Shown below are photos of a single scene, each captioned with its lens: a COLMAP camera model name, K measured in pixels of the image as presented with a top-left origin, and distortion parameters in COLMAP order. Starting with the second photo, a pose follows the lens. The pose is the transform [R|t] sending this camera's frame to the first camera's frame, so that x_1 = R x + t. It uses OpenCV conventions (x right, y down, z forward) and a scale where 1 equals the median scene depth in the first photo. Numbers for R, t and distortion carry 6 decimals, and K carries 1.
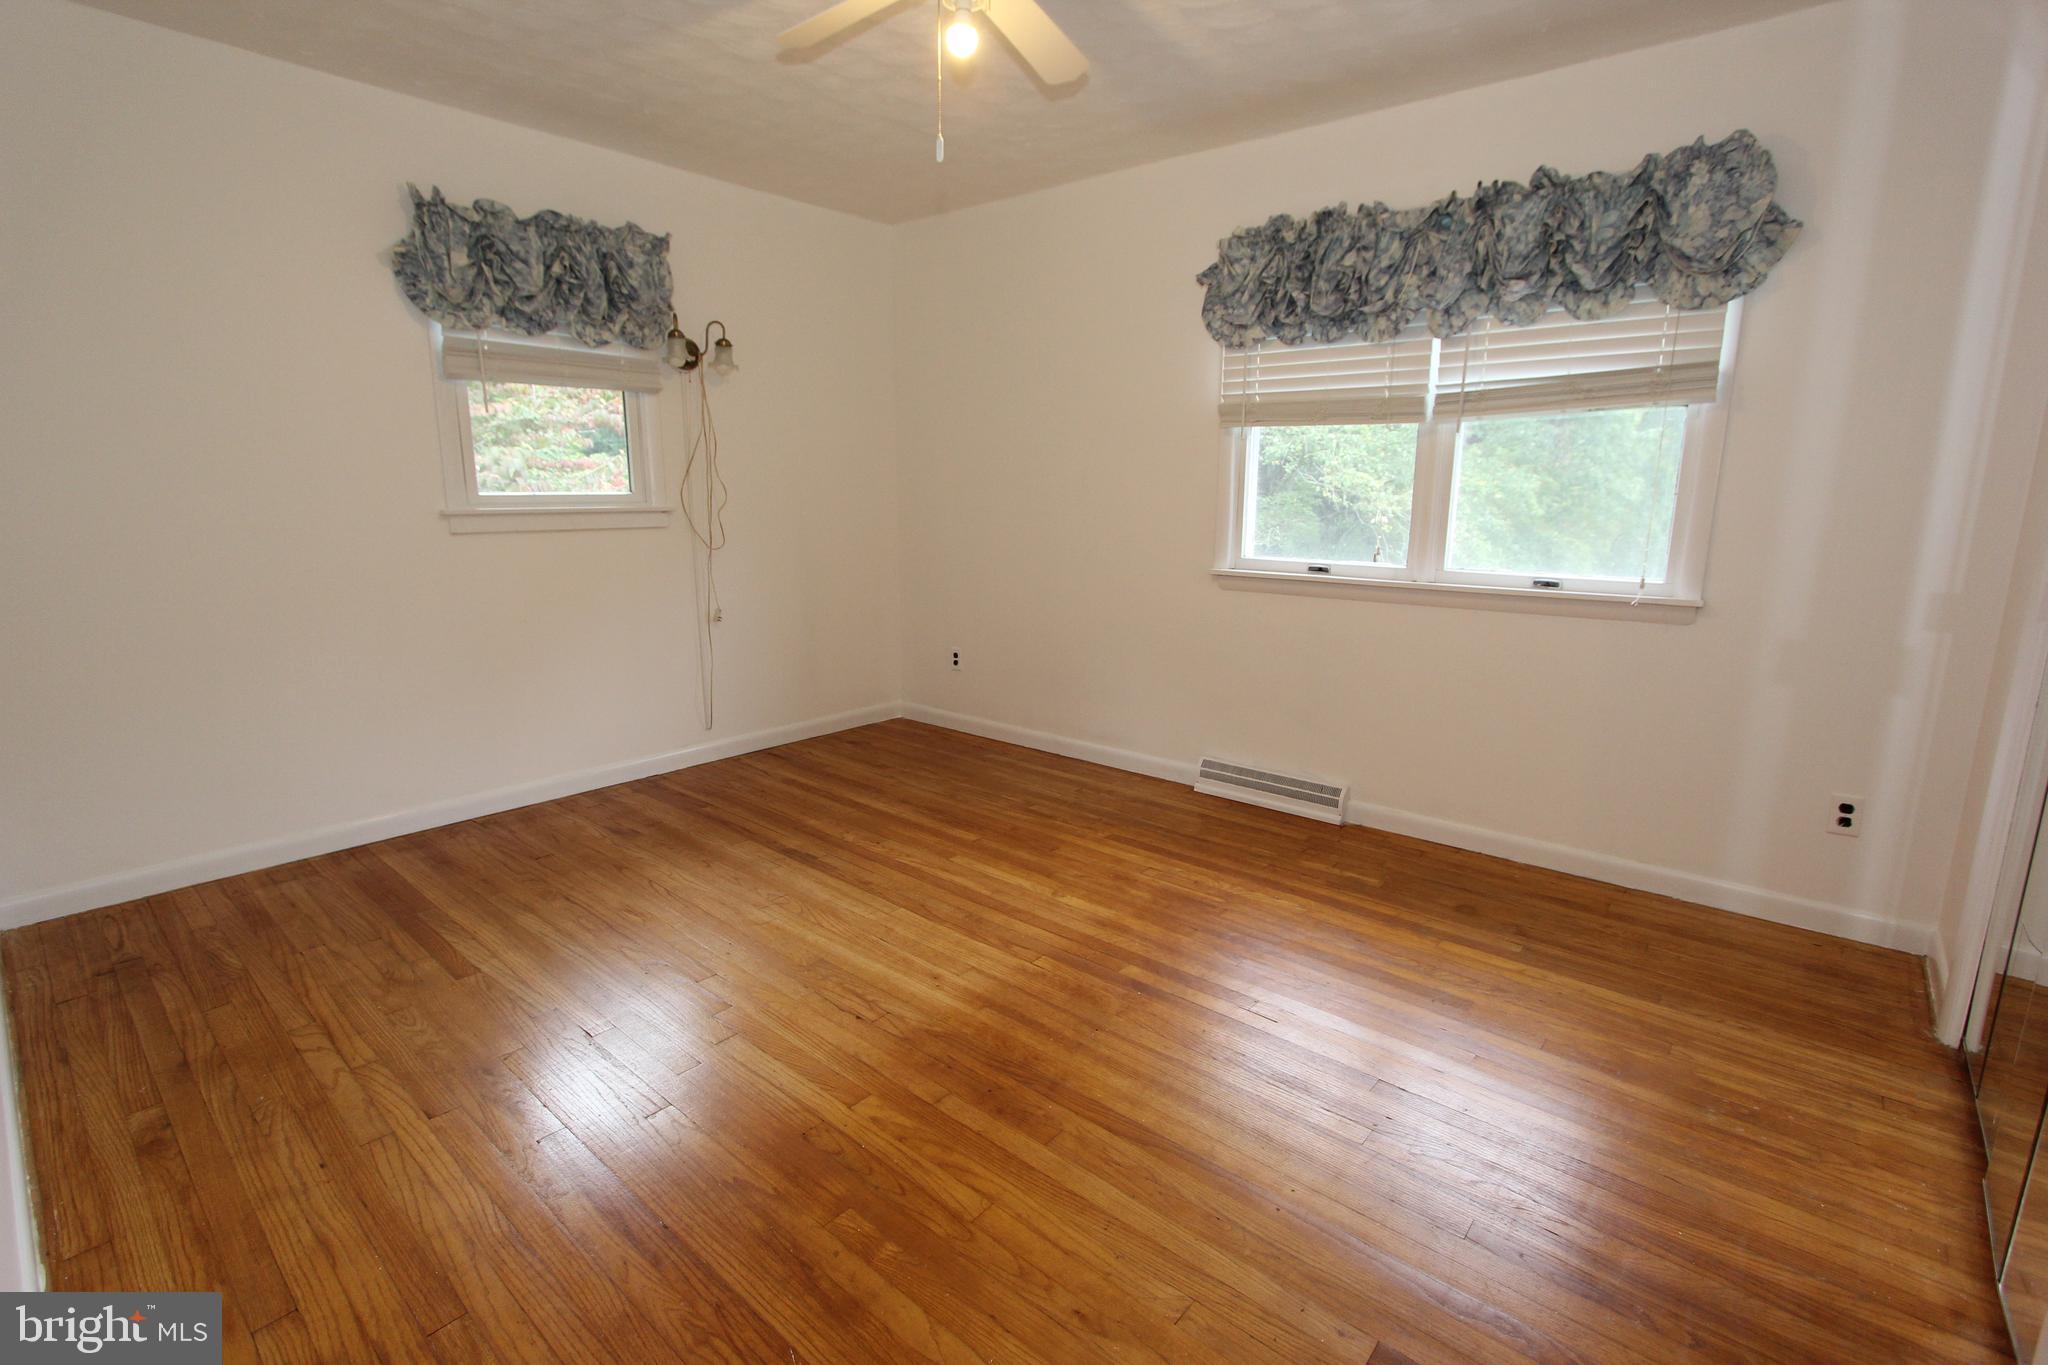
lens RADIAL K [[951.3, 0, 1035.3], [0, 951.3, 684.1], [0, 0, 1]] dist [-0.018119, 0.003379]
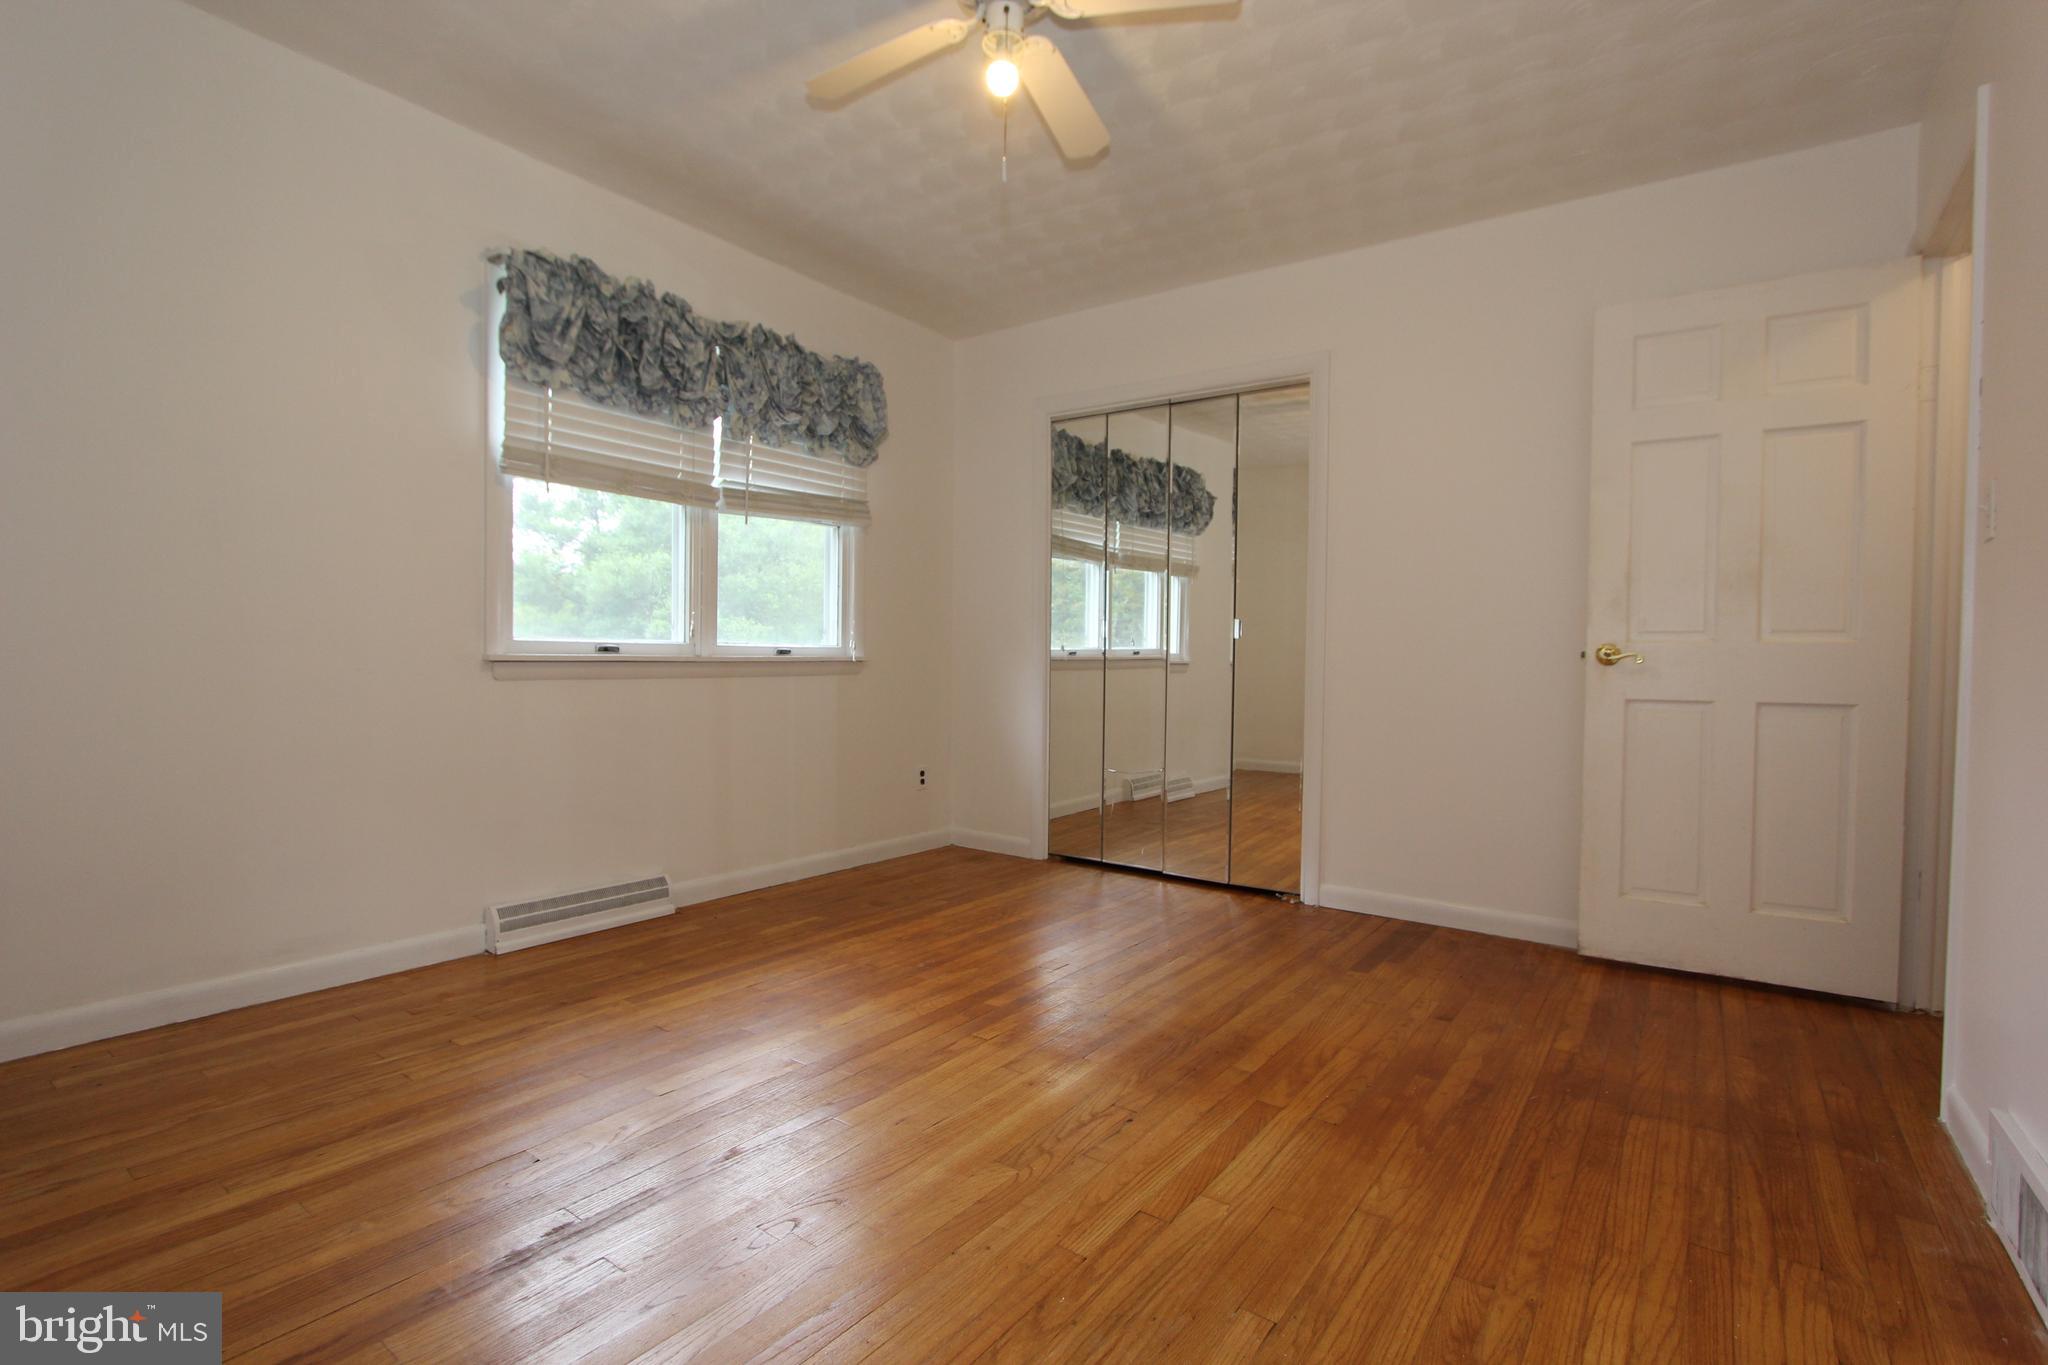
lens RADIAL K [[951.3, 0, 1016.4], [0, 951.3, 673.8], [0, 0, 1]] dist [-0.018119, 0.003379]
pose [[-0.071738, -0.025063, 0.997109, -0.704629], [0.187896, 0.981446, 0.038188, -0.063792], [-0.979566, 0.190092, -0.065698, 0.749577]]
